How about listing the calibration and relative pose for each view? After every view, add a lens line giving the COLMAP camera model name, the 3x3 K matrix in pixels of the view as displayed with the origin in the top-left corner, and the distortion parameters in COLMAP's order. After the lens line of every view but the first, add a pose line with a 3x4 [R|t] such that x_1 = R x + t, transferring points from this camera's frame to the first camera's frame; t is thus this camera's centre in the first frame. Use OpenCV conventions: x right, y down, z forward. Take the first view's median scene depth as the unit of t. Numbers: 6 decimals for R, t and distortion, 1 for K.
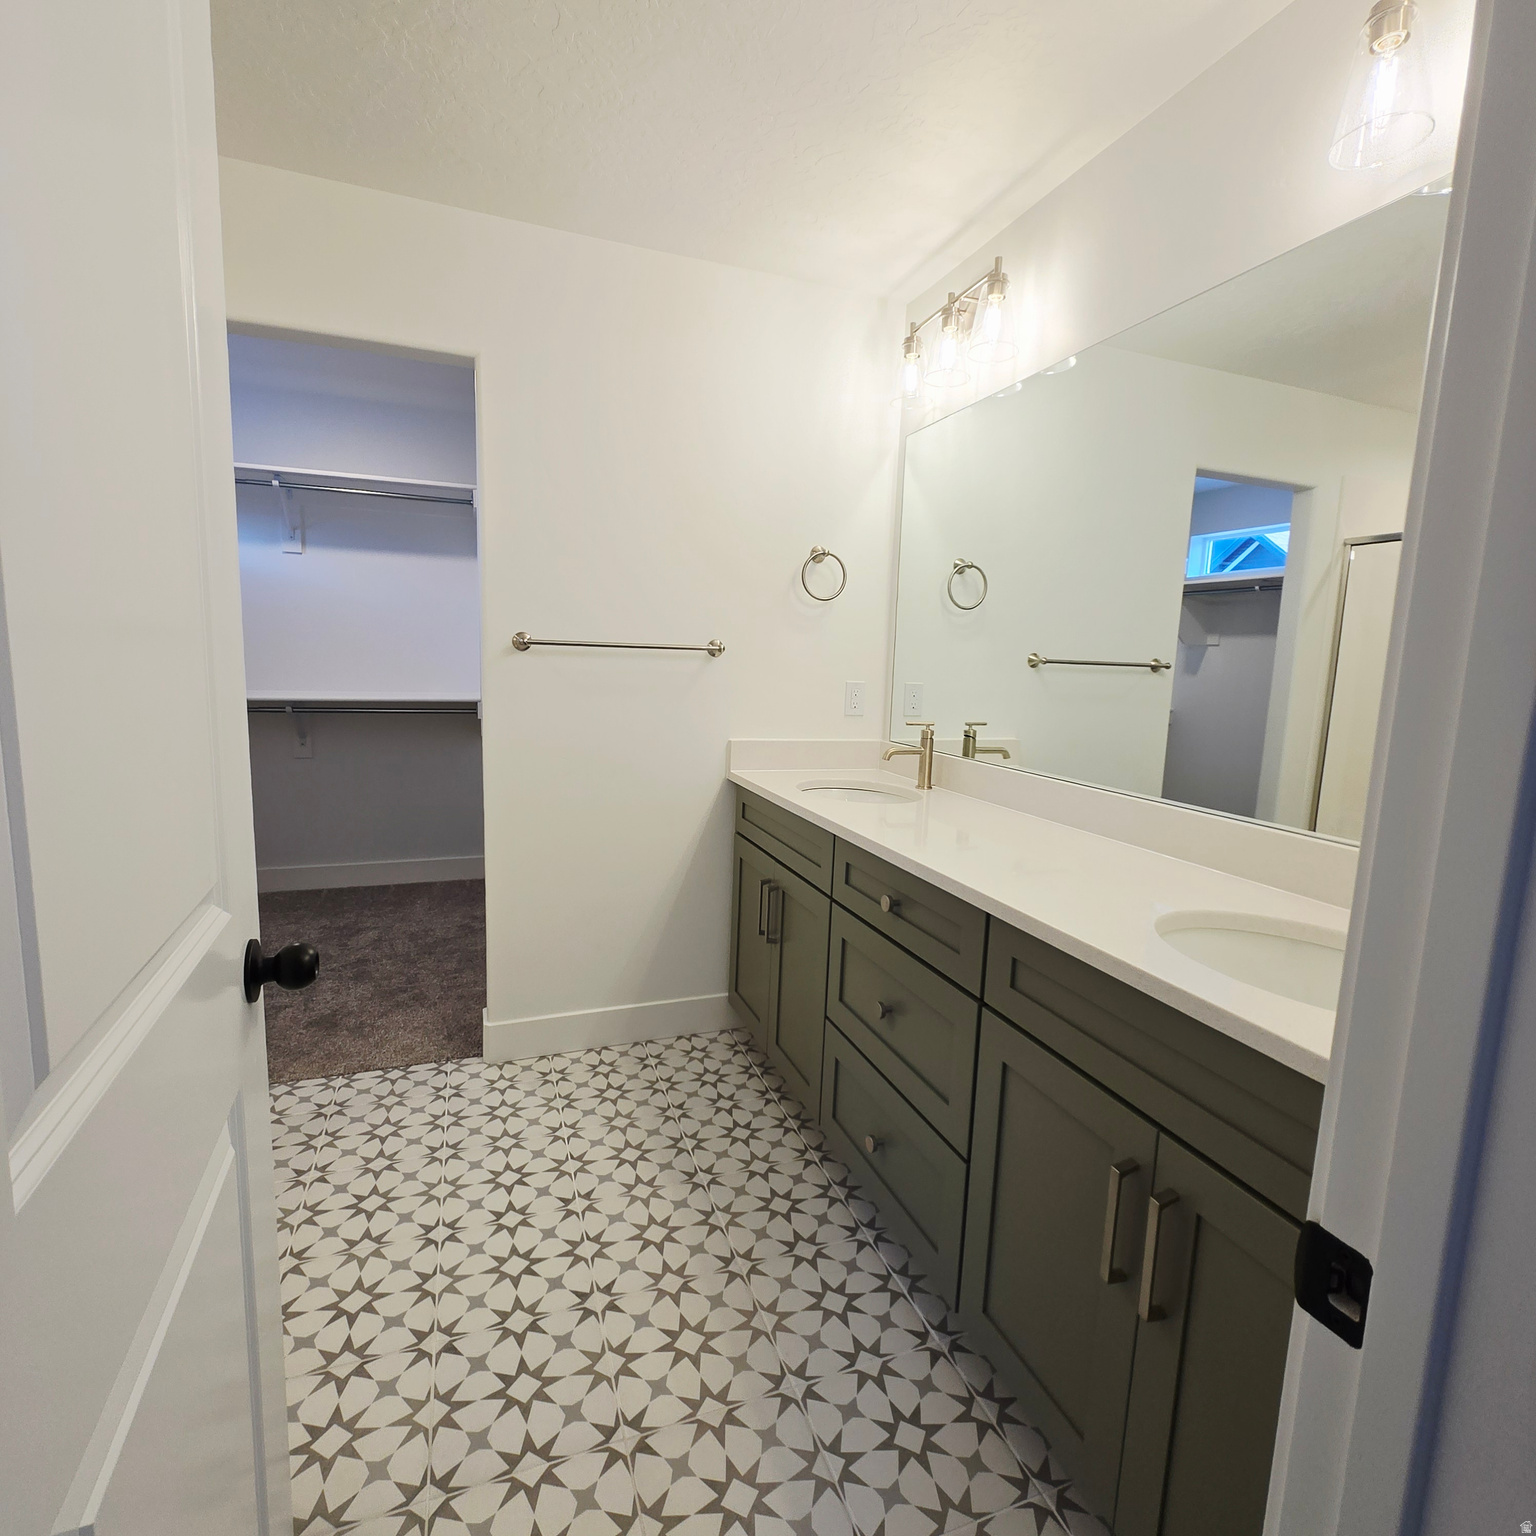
lens RADIAL K [[798.9, 0, 774.7], [0, 798.9, 767.4], [0, 0, 1]] dist [0.001156, -0.001093]
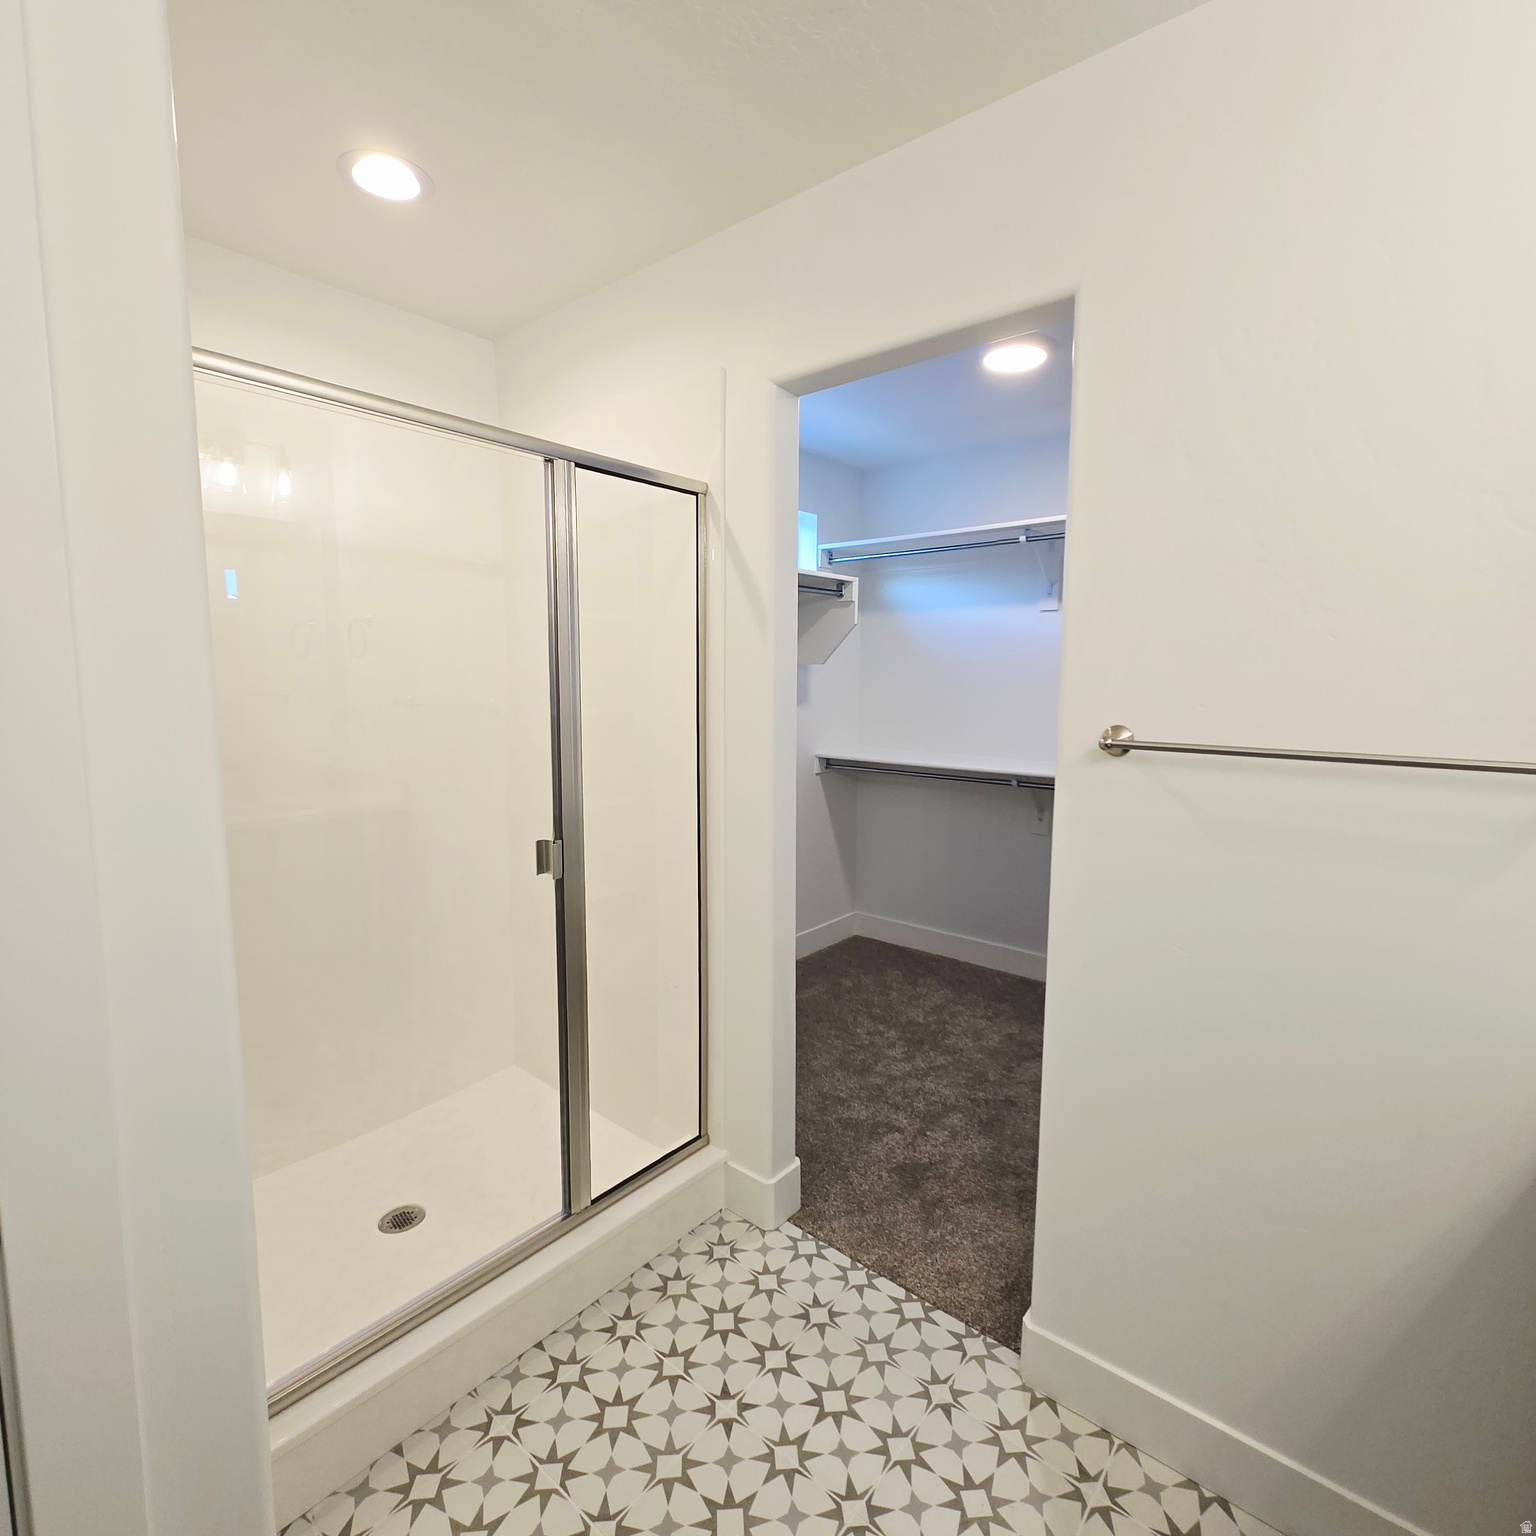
lens RADIAL K [[798.9, 0, 774.7], [0, 798.9, 767.4], [0, 0, 1]] dist [0.001156, -0.001093]
pose [[0.486540, 0.069458, -0.870893, 0.078675], [-0.107320, 0.994037, 0.019323, -0.122127], [0.867042, 0.084063, 0.491093, 0.484369]]
